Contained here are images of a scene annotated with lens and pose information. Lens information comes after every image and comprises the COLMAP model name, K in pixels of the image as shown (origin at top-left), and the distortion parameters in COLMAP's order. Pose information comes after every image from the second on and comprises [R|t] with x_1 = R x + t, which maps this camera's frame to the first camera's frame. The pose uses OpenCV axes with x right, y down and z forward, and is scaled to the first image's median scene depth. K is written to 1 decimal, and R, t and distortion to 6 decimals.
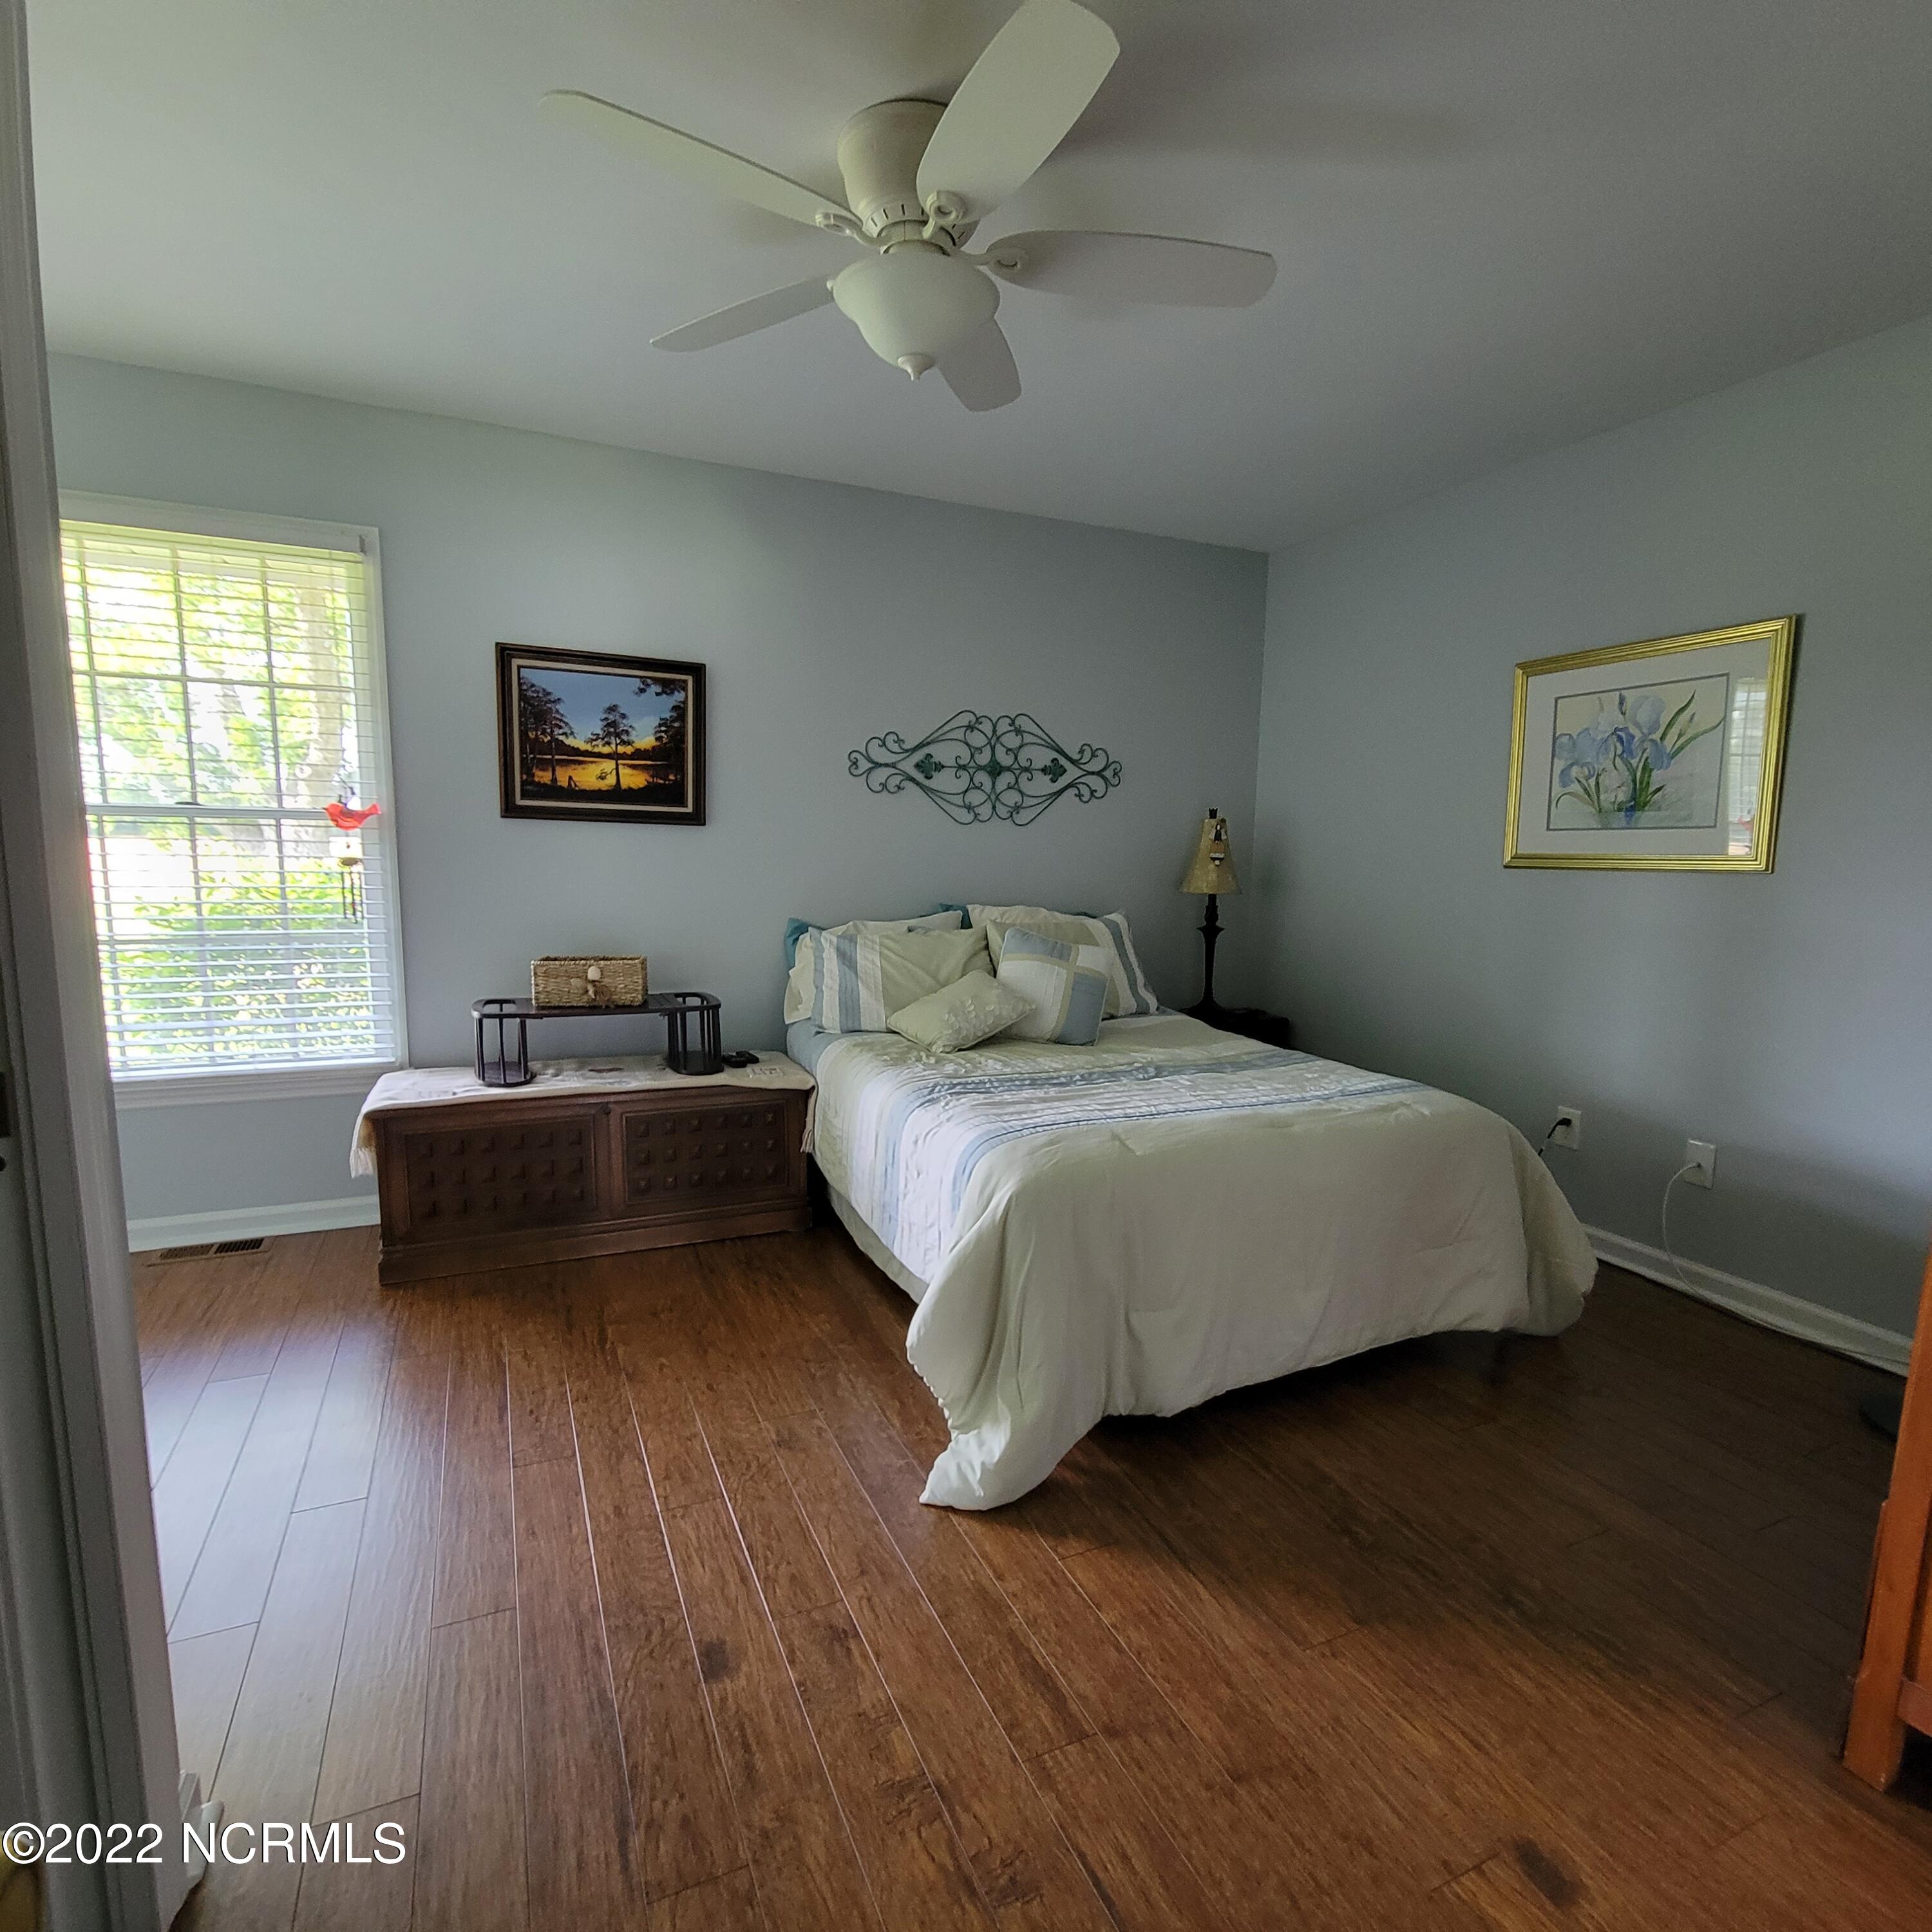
lens RADIAL K [[1052.0, 0, 970.6], [0, 1052.0, 976.0], [0, 0, 1]] dist [-0.002785, 0.002433]
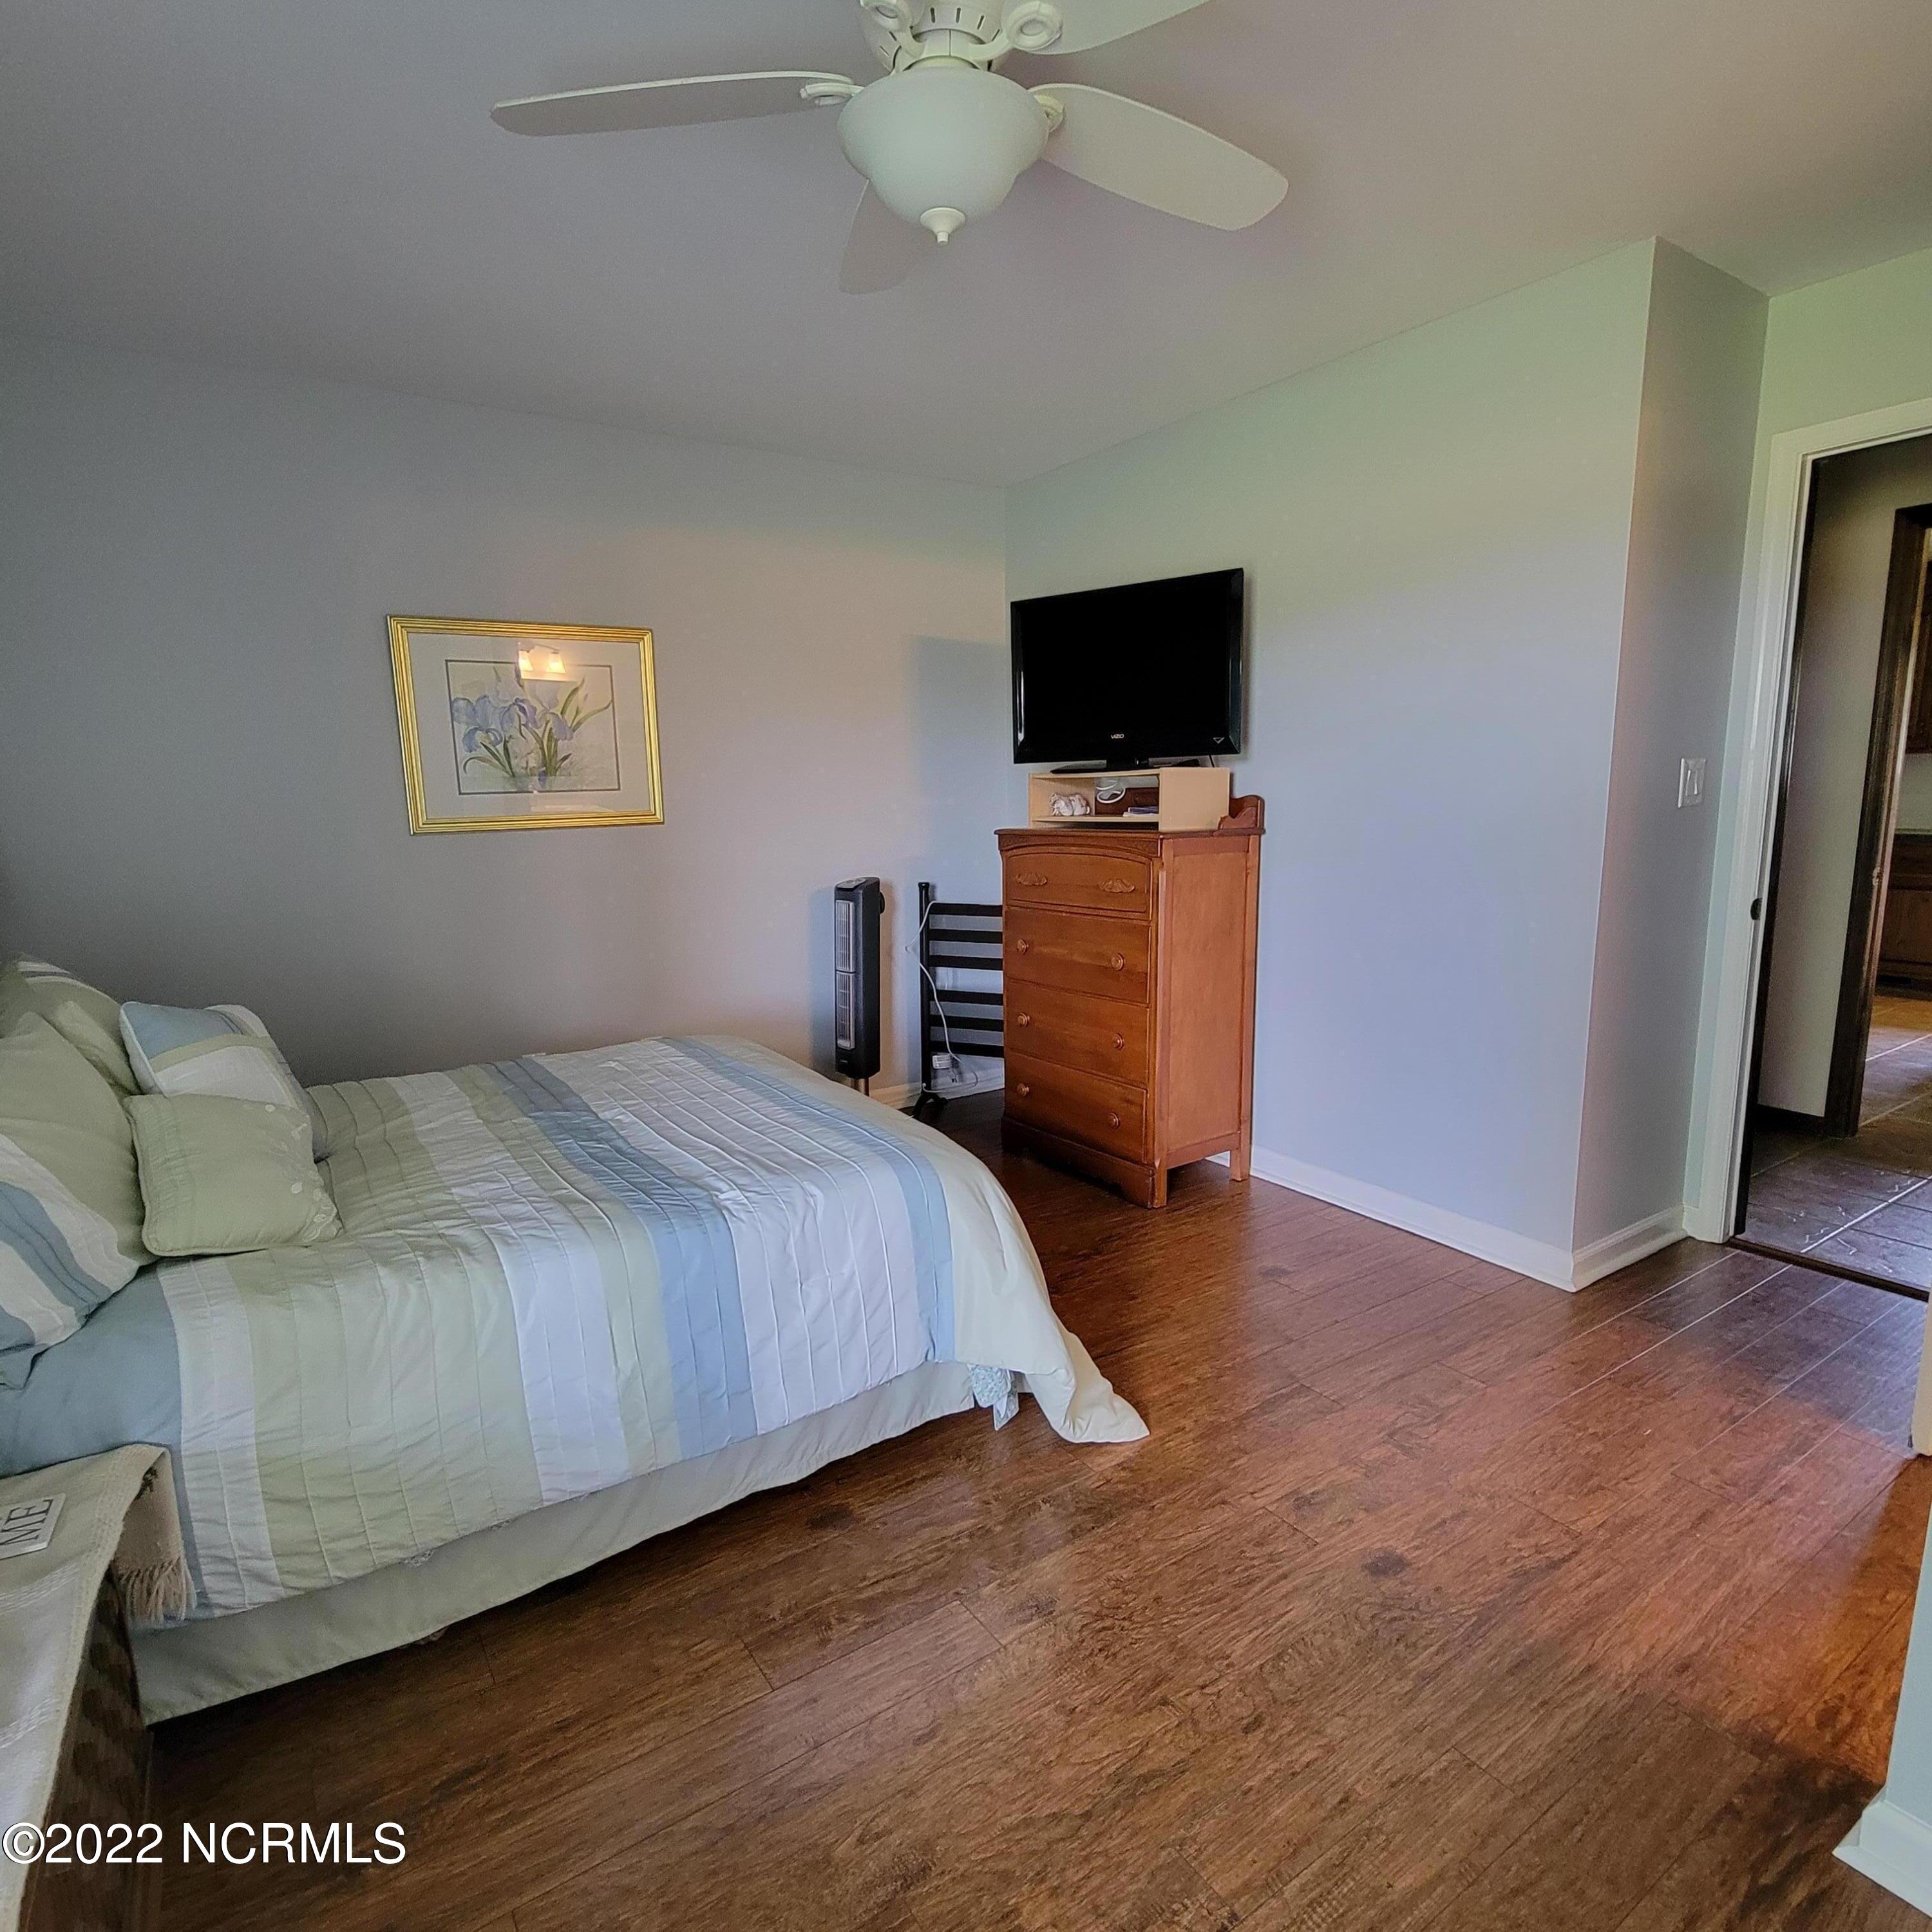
lens RADIAL K [[1052.0, 0, 968.2], [0, 1052.0, 961.0], [0, 0, 1]] dist [-0.002785, 0.002433]
pose [[-0.140727, -0.173141, 0.974791, -0.571935], [0.131949, 0.972526, 0.191788, -0.121826], [-0.981216, 0.155613, -0.114015, 0.722182]]
